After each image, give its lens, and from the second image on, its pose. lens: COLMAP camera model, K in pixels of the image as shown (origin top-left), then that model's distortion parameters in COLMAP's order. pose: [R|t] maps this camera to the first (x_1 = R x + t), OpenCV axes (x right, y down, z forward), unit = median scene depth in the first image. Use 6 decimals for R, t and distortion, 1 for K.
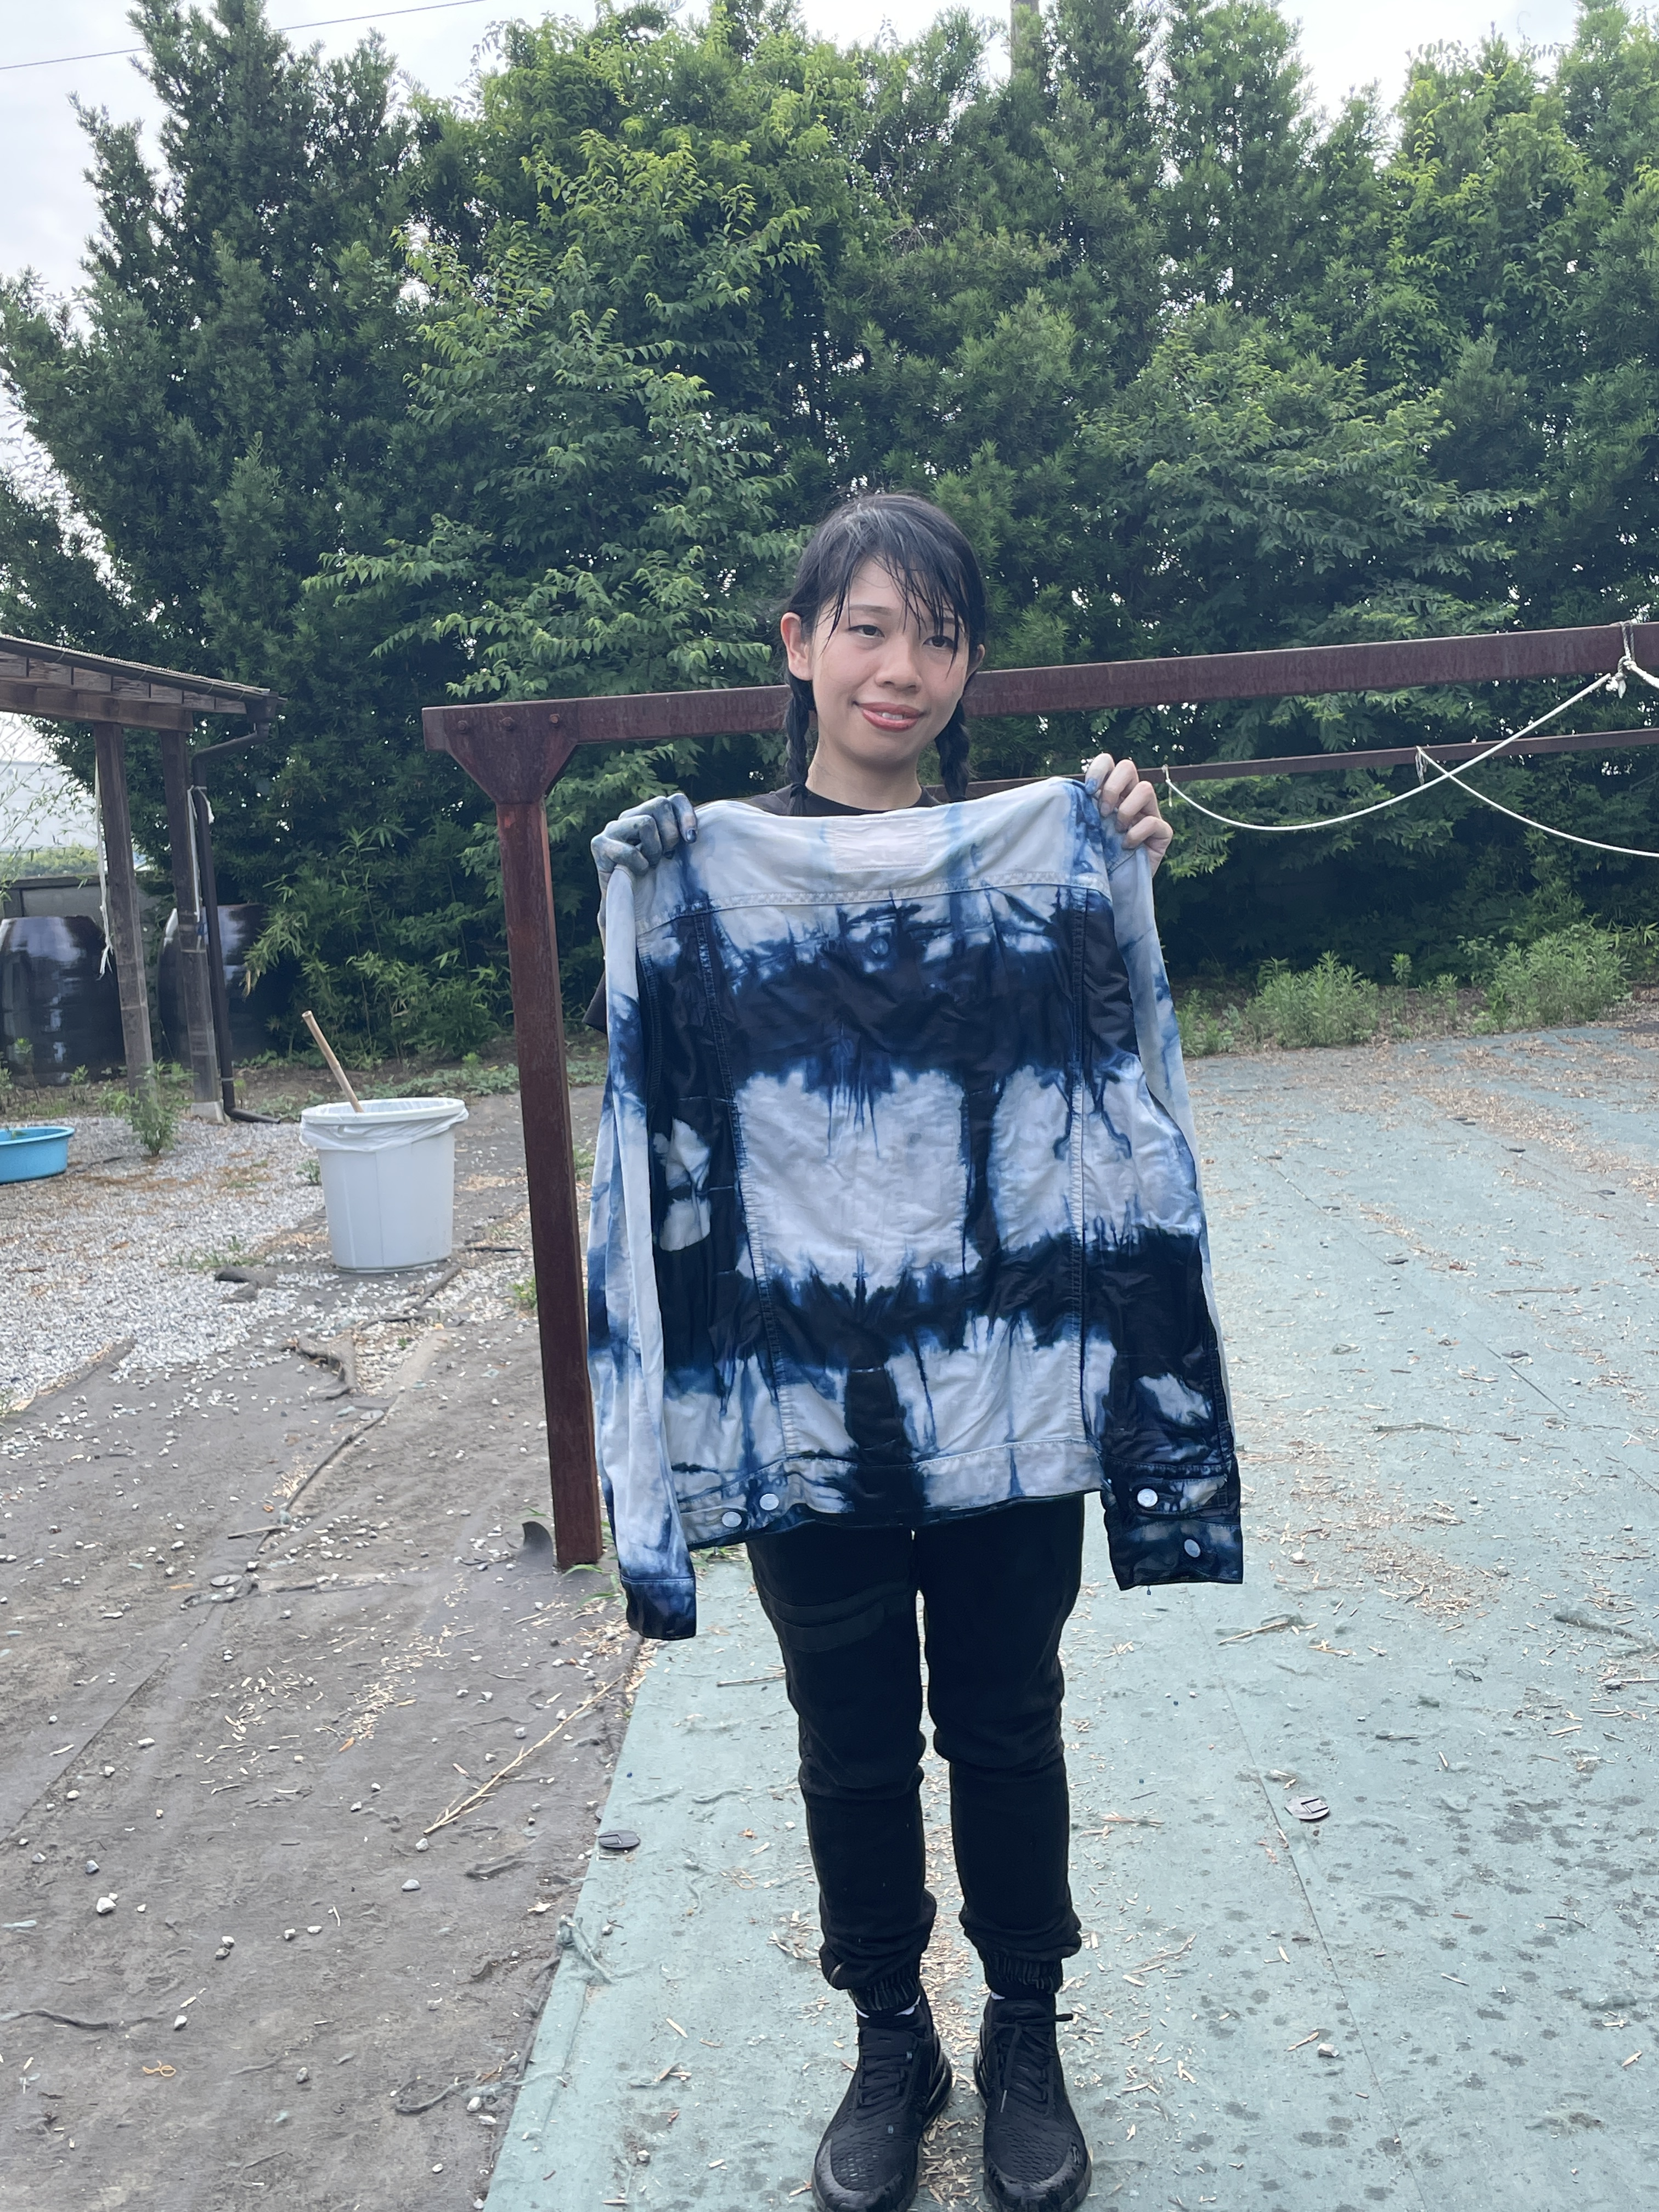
lens RADIAL K [[2266.1, 0, 829.5], [0, 2266.1, 1106.0], [0, 0, 1]] dist [0.006564, -0.008722]
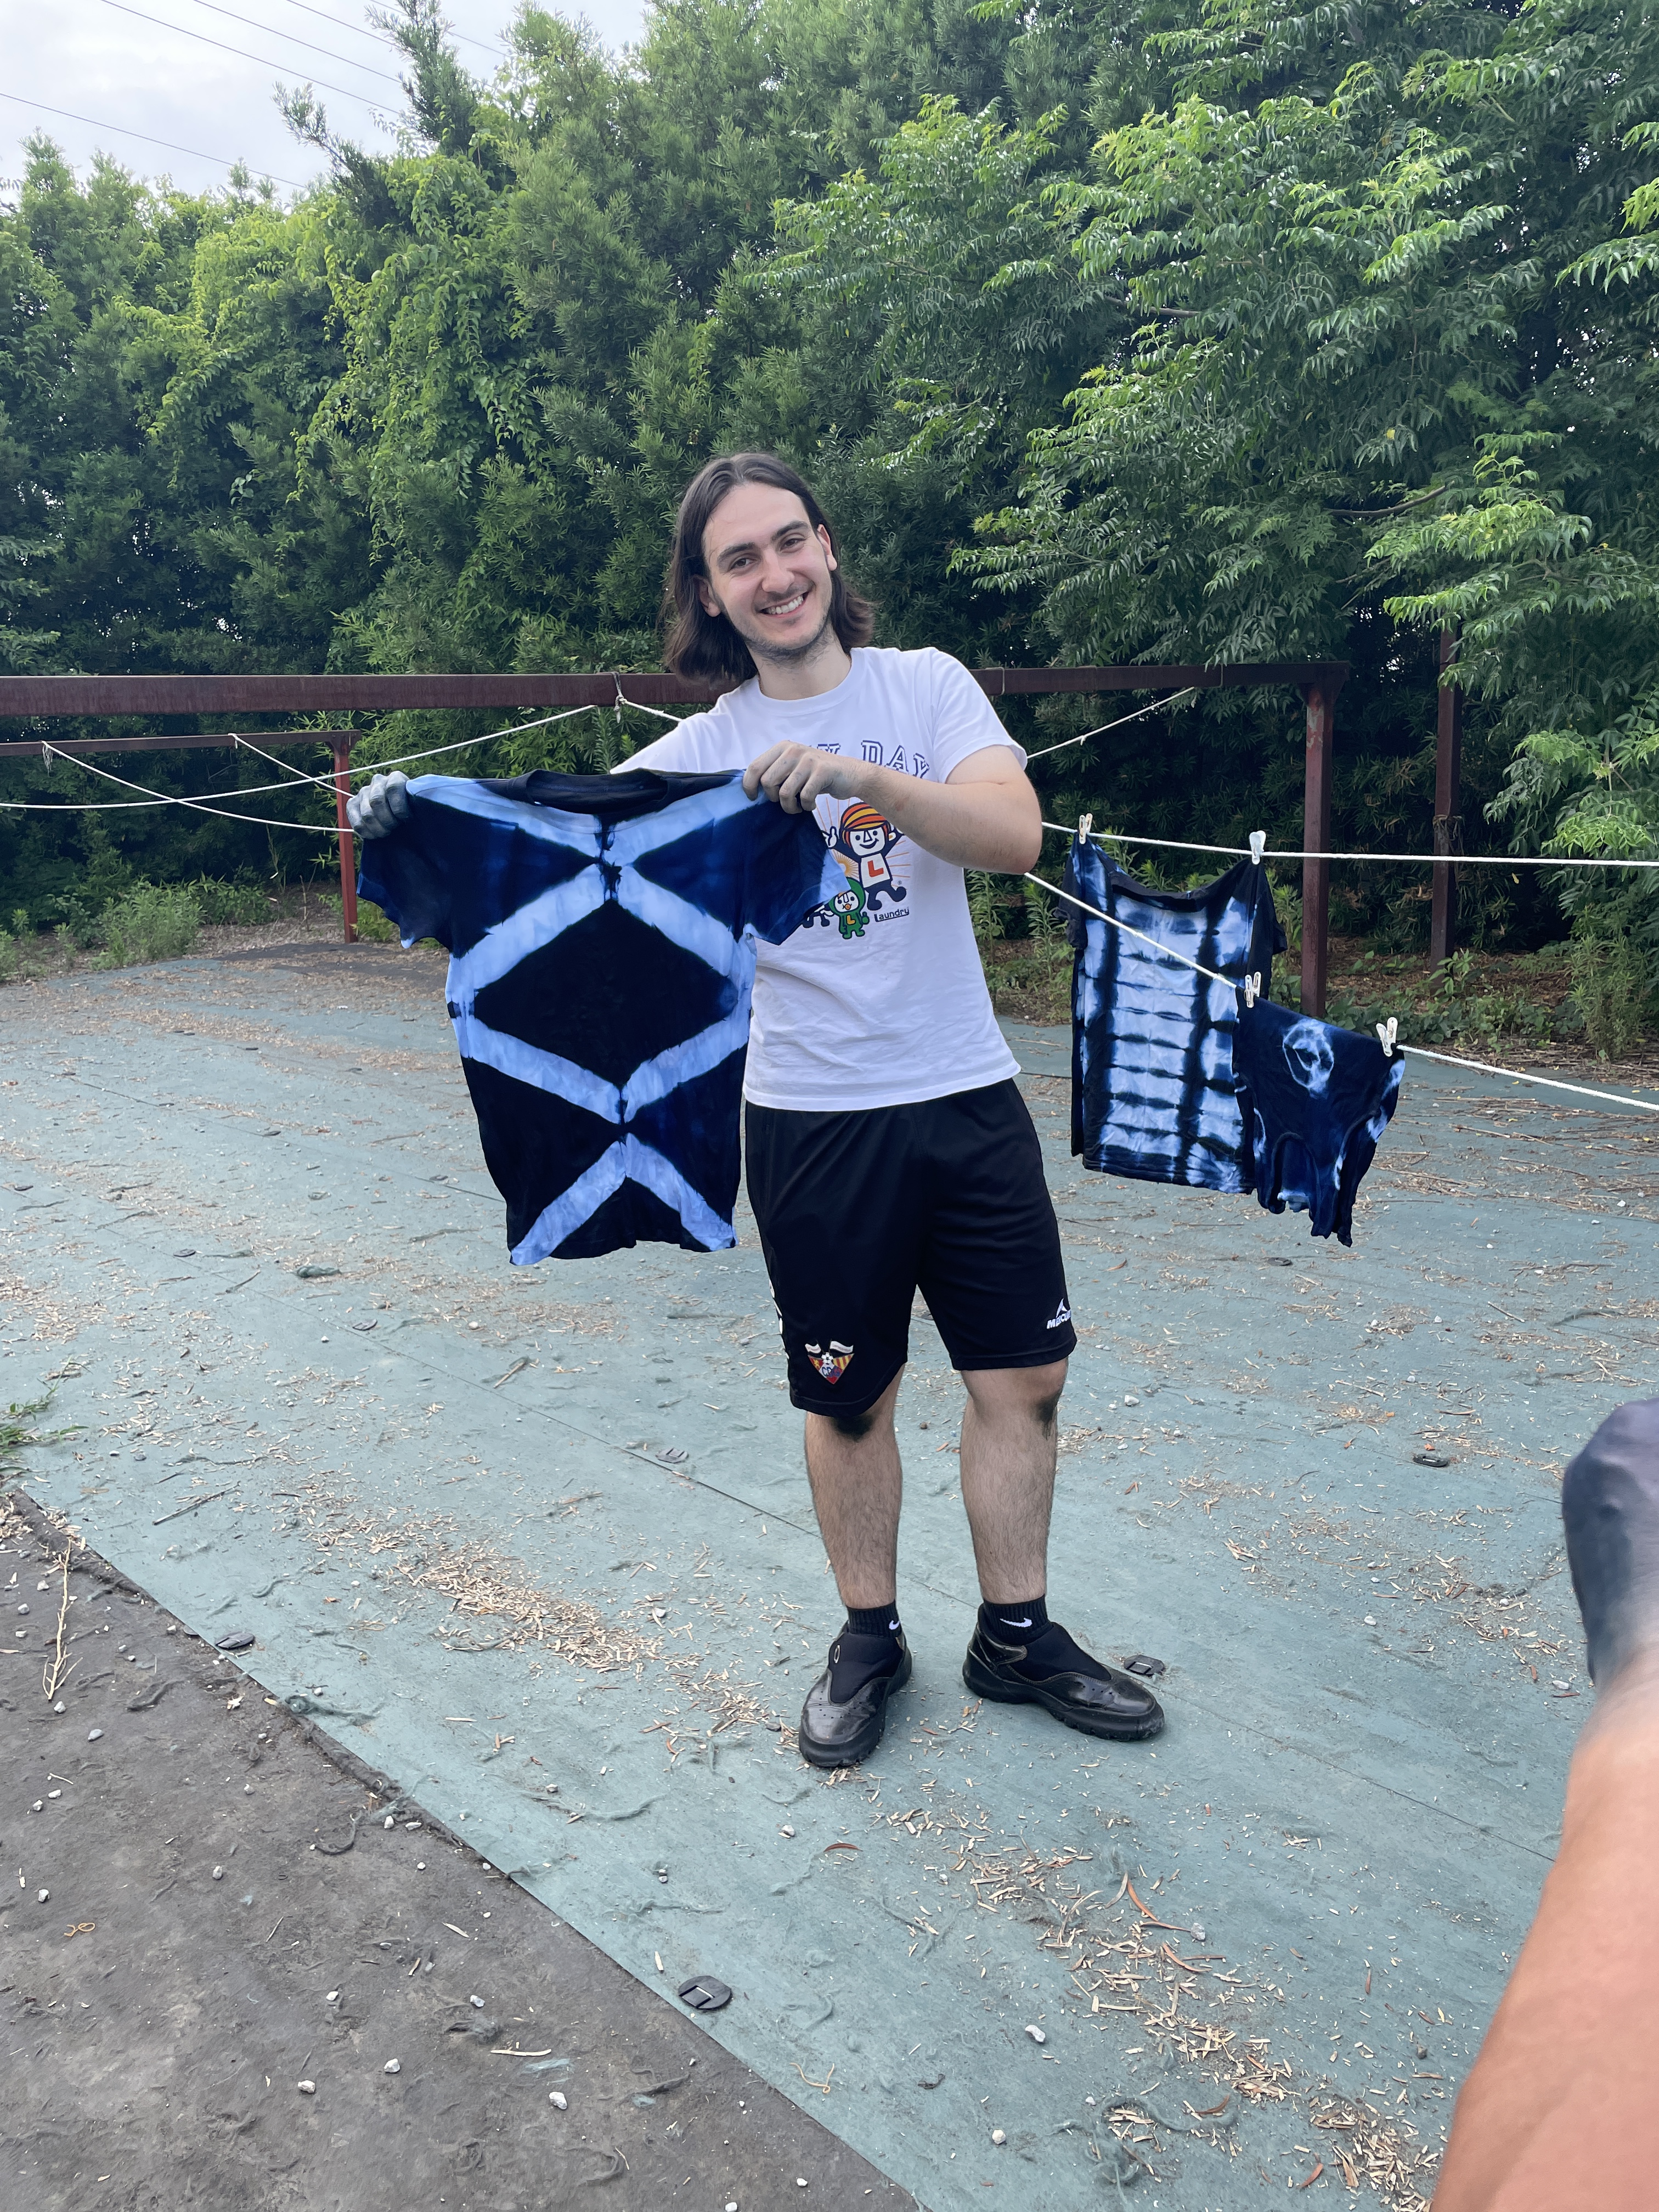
lens RADIAL K [[1672.7, 0, 829.5], [0, 1672.7, 1106.0], [0, 0, 1]] dist [0.078476, -0.104920]
pose [[0.681775, -0.122468, 0.721238, -0.130266], [0.084930, 0.992472, 0.088241, -0.004362], [-0.726615, 0.001095, 0.687044, 0.035430]]
